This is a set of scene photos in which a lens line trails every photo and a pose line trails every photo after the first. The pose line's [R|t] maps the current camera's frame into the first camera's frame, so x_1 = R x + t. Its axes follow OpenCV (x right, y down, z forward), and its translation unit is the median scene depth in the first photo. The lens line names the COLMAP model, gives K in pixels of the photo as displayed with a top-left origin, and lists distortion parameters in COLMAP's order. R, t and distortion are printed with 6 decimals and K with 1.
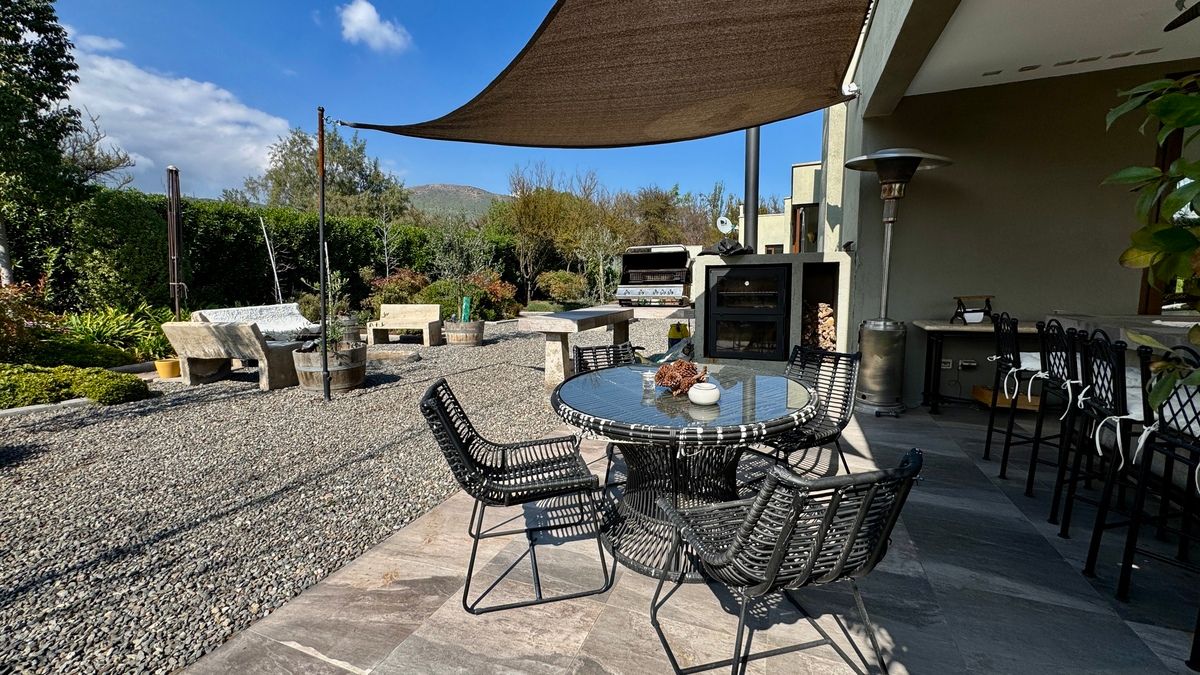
lens RADIAL K [[478.6, 0, 598.1], [0, 478.6, 339.9], [0, 0, 1]] dist [-0.000858, 0.000483]
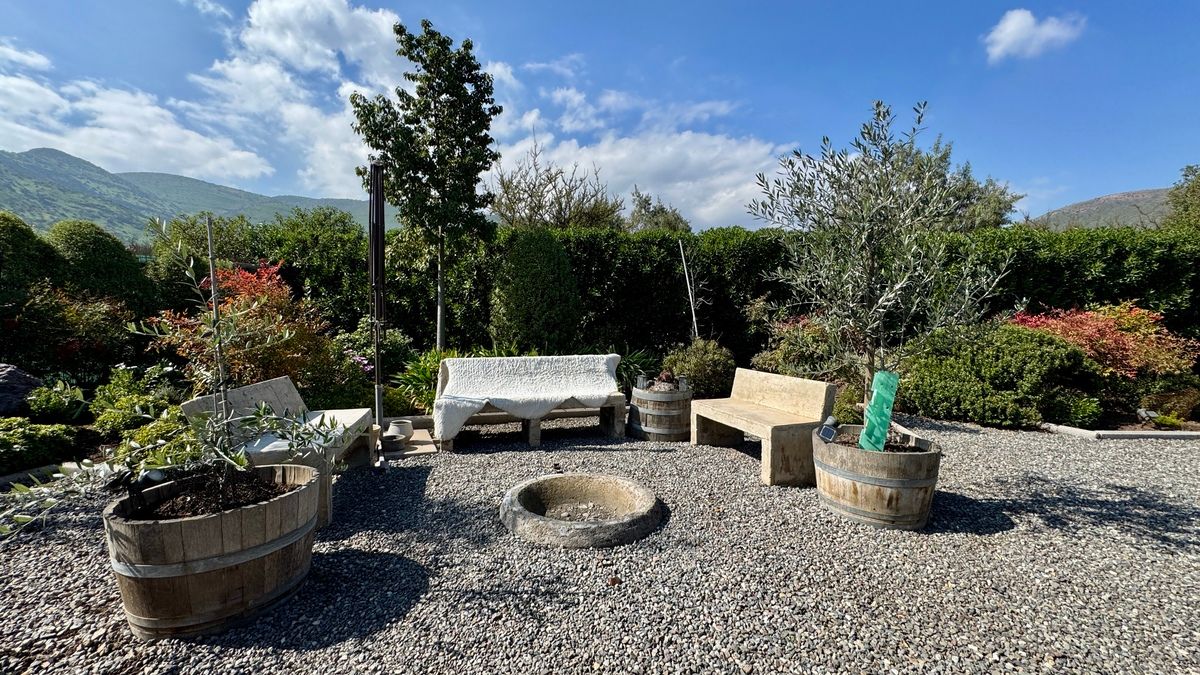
lens RADIAL K [[478.6, 0, 603.3], [0, 478.6, 331.4], [0, 0, 1]] dist [-0.000858, 0.000483]
pose [[0.424349, 0.023268, -0.905200, -0.038976], [-0.119208, 0.992405, -0.030375, -0.056419], [0.897618, 0.120797, 0.423900, 0.471107]]
